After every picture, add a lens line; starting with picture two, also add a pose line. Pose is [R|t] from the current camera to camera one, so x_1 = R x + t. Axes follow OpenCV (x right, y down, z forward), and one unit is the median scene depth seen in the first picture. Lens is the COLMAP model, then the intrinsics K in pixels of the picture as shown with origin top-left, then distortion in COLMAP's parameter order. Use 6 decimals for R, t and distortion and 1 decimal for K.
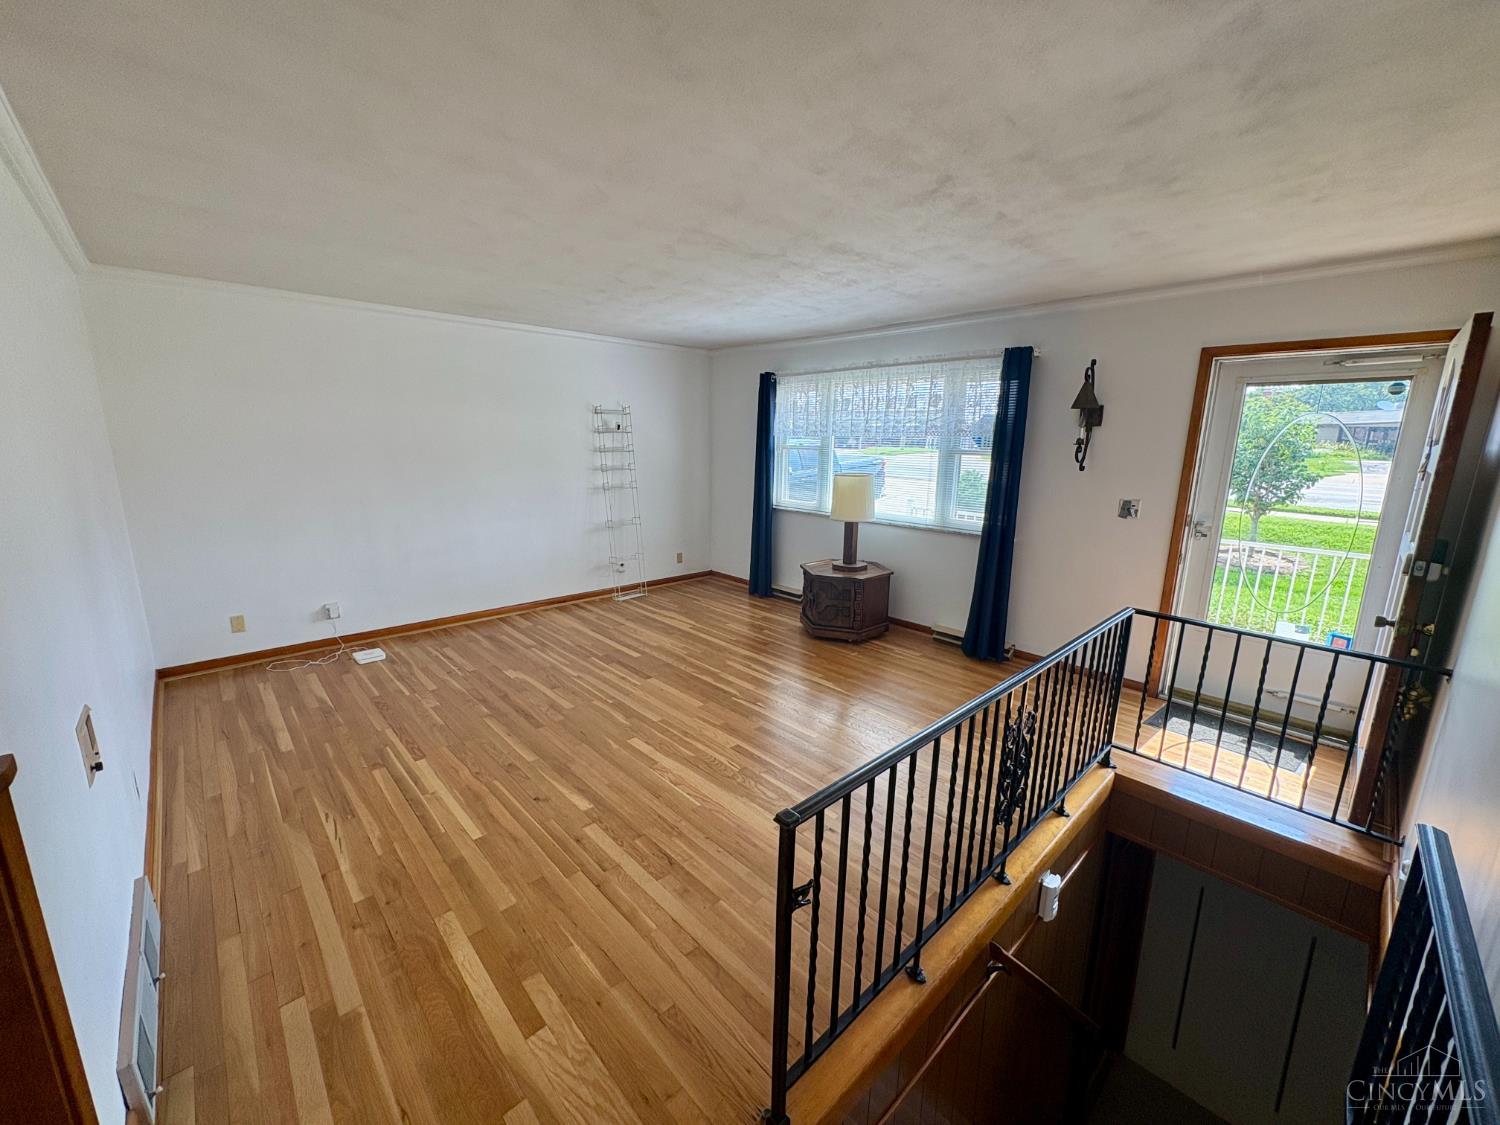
lens RADIAL K [[600.3, 0, 750.9], [0, 600.3, 561.9], [0, 0, 1]] dist [0.010131, -0.000069]
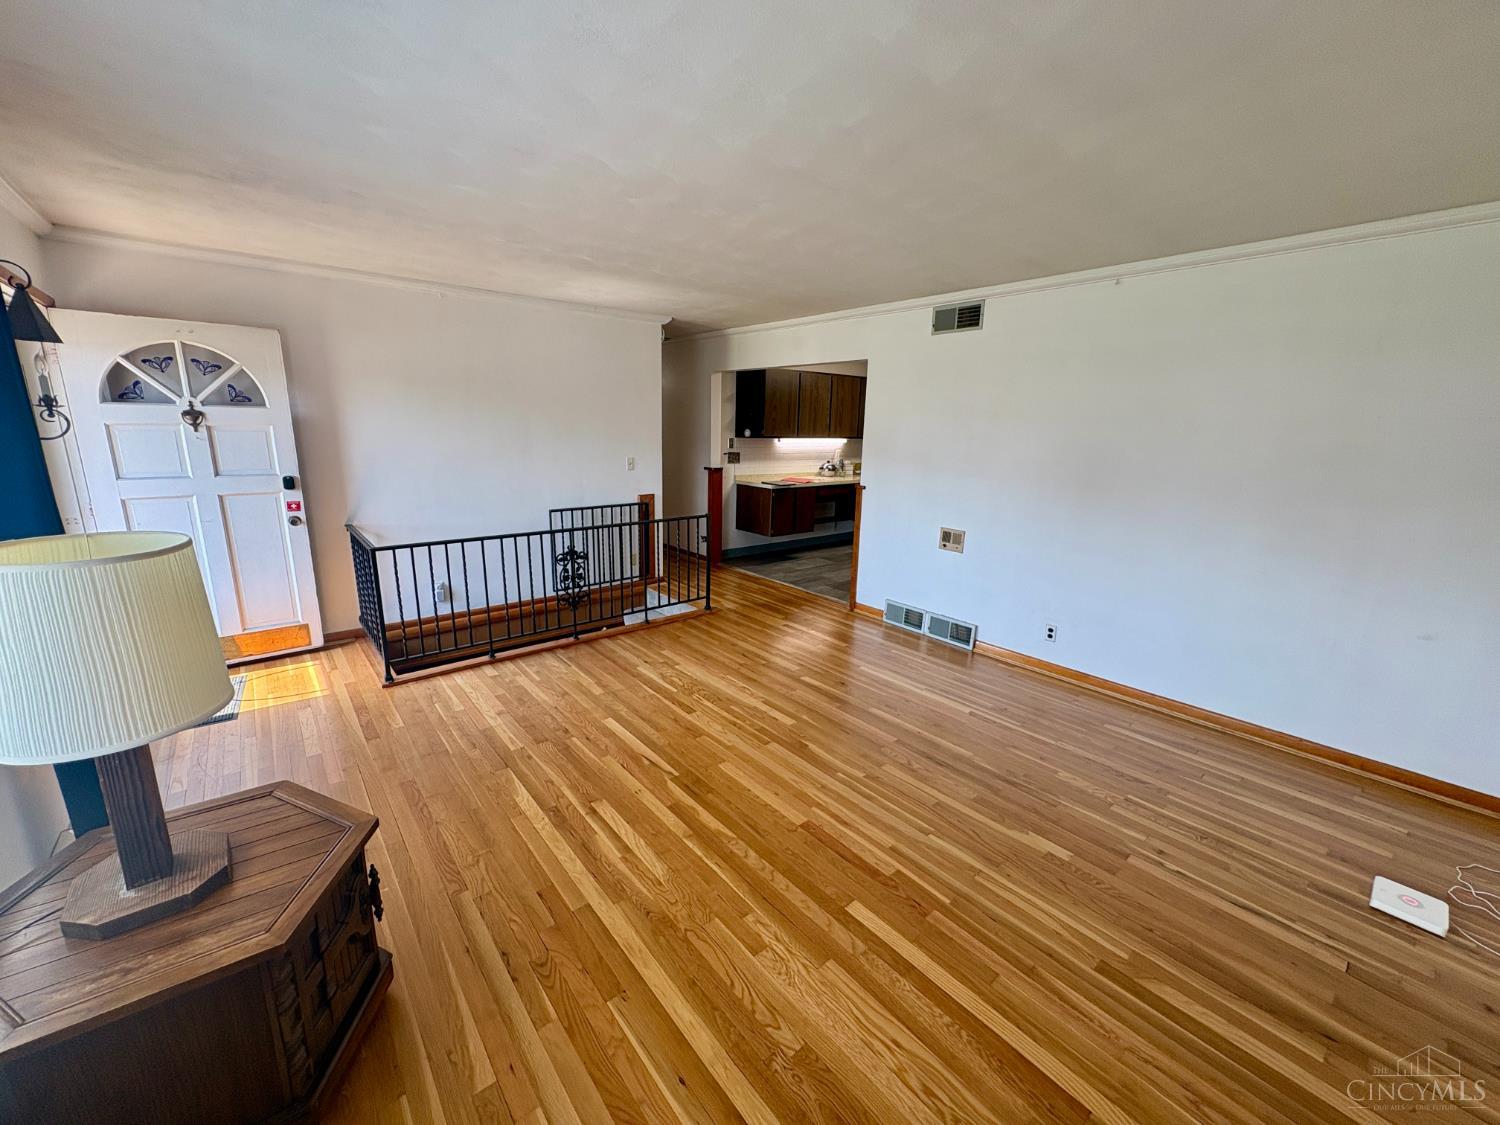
lens RADIAL K [[600.3, 0, 747.2], [0, 600.3, 559.0], [0, 0, 1]] dist [0.010131, -0.000069]
pose [[-0.997320, -0.042877, 0.059277, -0.162837], [-0.014054, 0.907446, 0.419933, -0.359514], [-0.071796, 0.417975, -0.905617, 1.722432]]
